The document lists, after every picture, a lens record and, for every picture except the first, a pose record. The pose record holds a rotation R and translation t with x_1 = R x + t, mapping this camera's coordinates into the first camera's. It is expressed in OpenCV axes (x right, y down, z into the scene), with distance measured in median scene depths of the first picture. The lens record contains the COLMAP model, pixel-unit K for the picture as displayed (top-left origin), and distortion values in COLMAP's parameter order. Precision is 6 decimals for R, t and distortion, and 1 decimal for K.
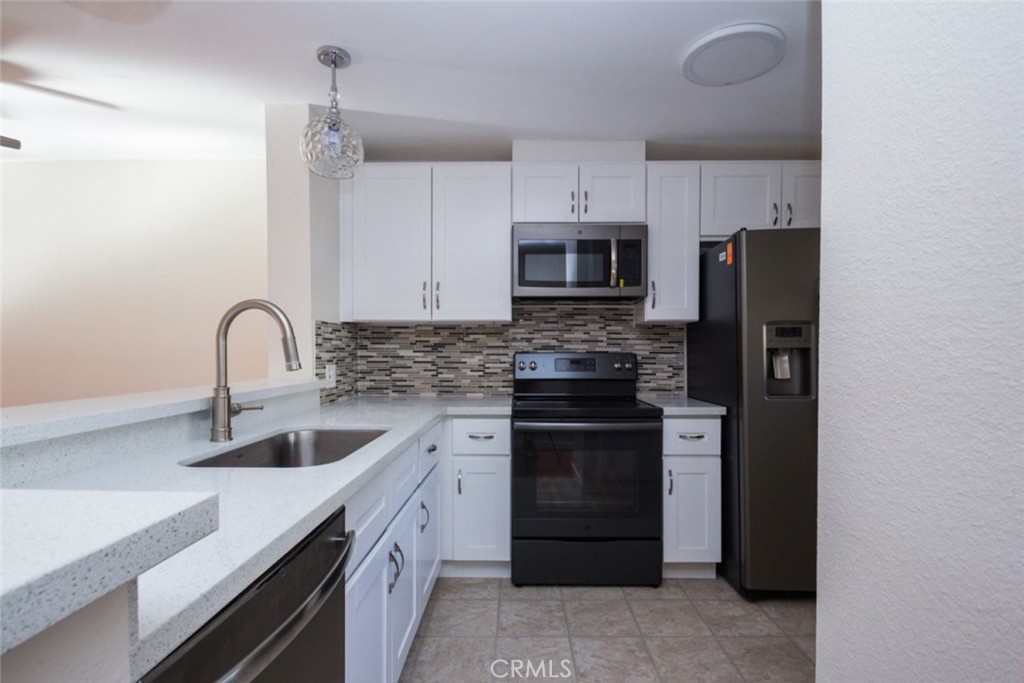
lens RADIAL K [[486.7, 0, 546.8], [0, 486.7, 359.6], [0, 0, 1]] dist [0.001382, 0.000111]
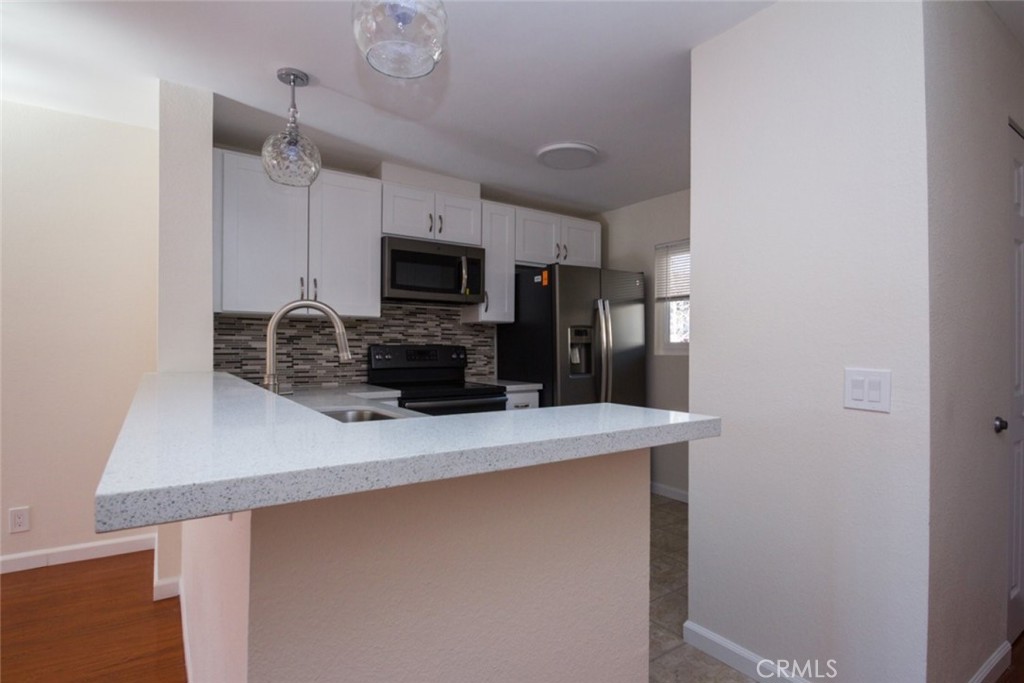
lens RADIAL K [[512.3, 0, 511.8], [0, 512.3, 358.2], [0, 0, 1]] dist [0.001441, -0.012196]
pose [[0.817267, -0.009519, 0.576180, -0.475891], [0.002578, 0.999914, 0.012862, 0.001901], [-0.576253, -0.009026, 0.817221, -0.157660]]
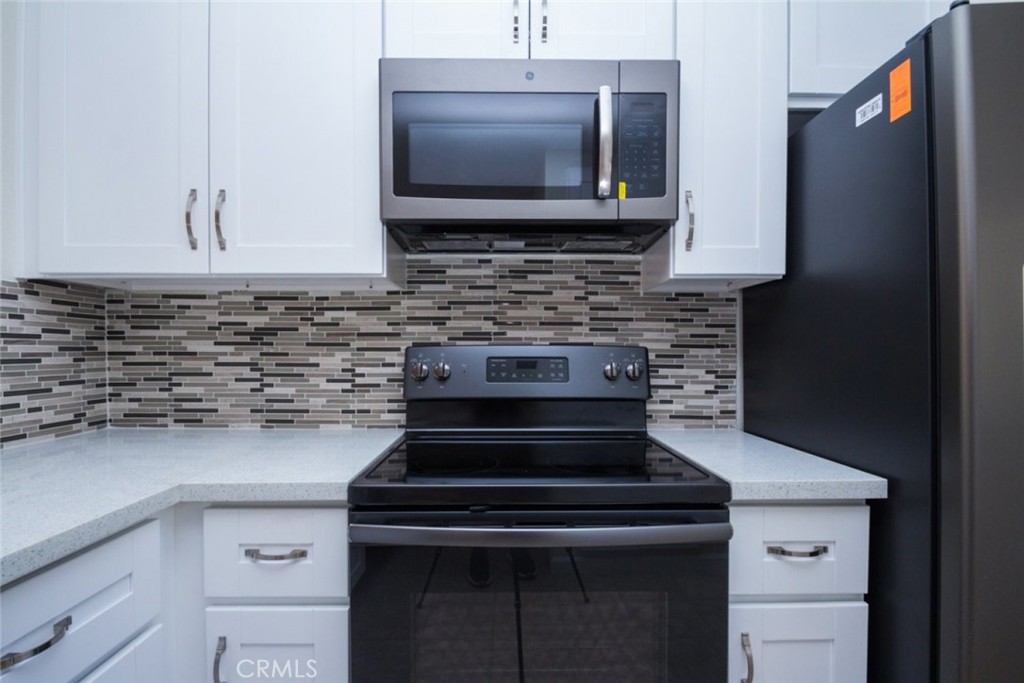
lens RADIAL K [[450.2, 0, 547.8], [0, 450.2, 359.6], [0, 0, 1]] dist [-0.000266, -0.000054]
pose [[0.999594, -0.000182, 0.028505, 0.064629], [0.000043, 0.999988, 0.004898, -0.001749], [-0.028505, -0.004895, 0.999582, 0.519676]]
